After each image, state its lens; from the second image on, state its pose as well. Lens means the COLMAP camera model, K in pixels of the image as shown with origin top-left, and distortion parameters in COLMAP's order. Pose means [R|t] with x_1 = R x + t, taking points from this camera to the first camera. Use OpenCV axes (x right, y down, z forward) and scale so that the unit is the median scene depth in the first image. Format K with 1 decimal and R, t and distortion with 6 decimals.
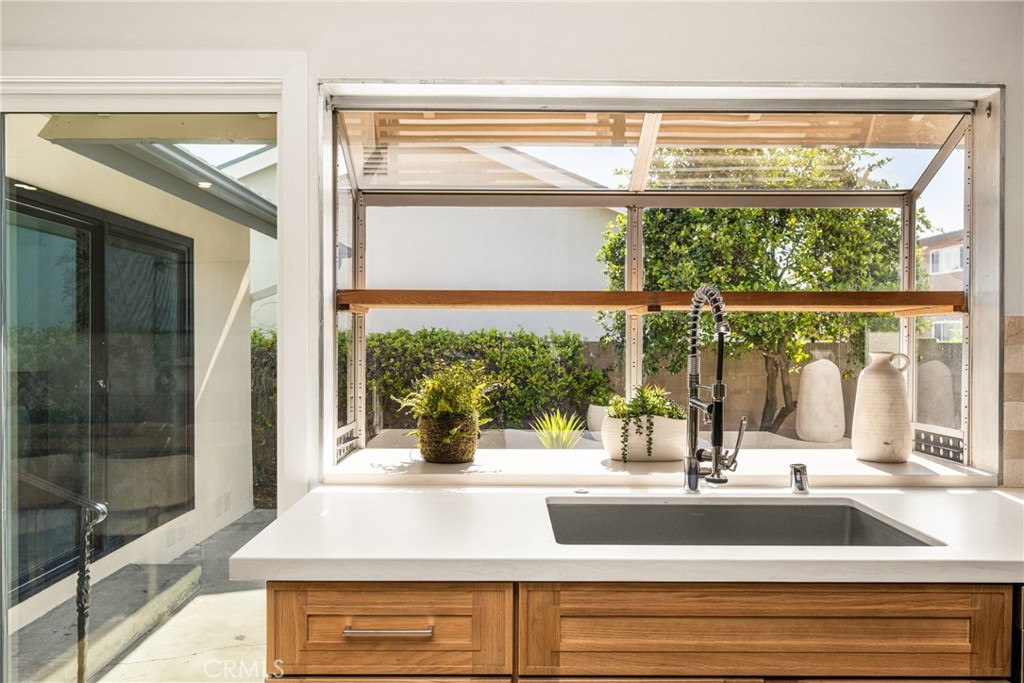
lens RADIAL K [[711.3, 0, 511.8], [0, 711.3, 340.3], [0, 0, 1]] dist [-0.003107, -0.001801]
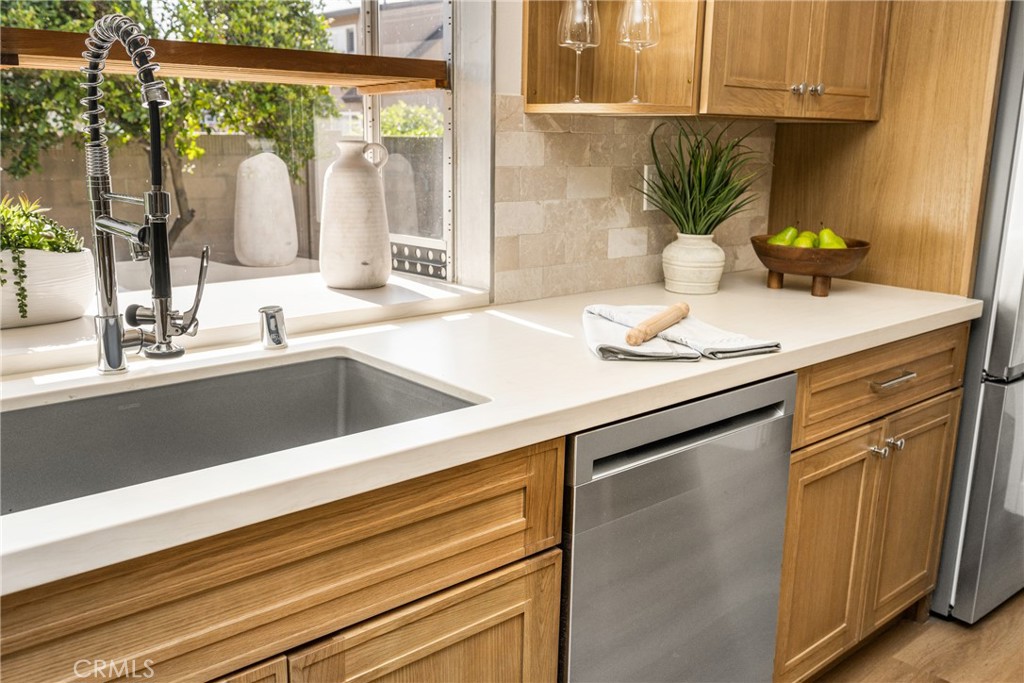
lens RADIAL K [[899.1, 0, 509.9], [0, 899.1, 338.4], [0, 0, 1]] dist [-0.005116, 0.007076]
pose [[0.752128, -0.136578, 0.644709, 0.012812], [-0.012123, 0.975256, 0.220745, 0.008909], [-0.658906, -0.173844, 0.731862, 0.181326]]
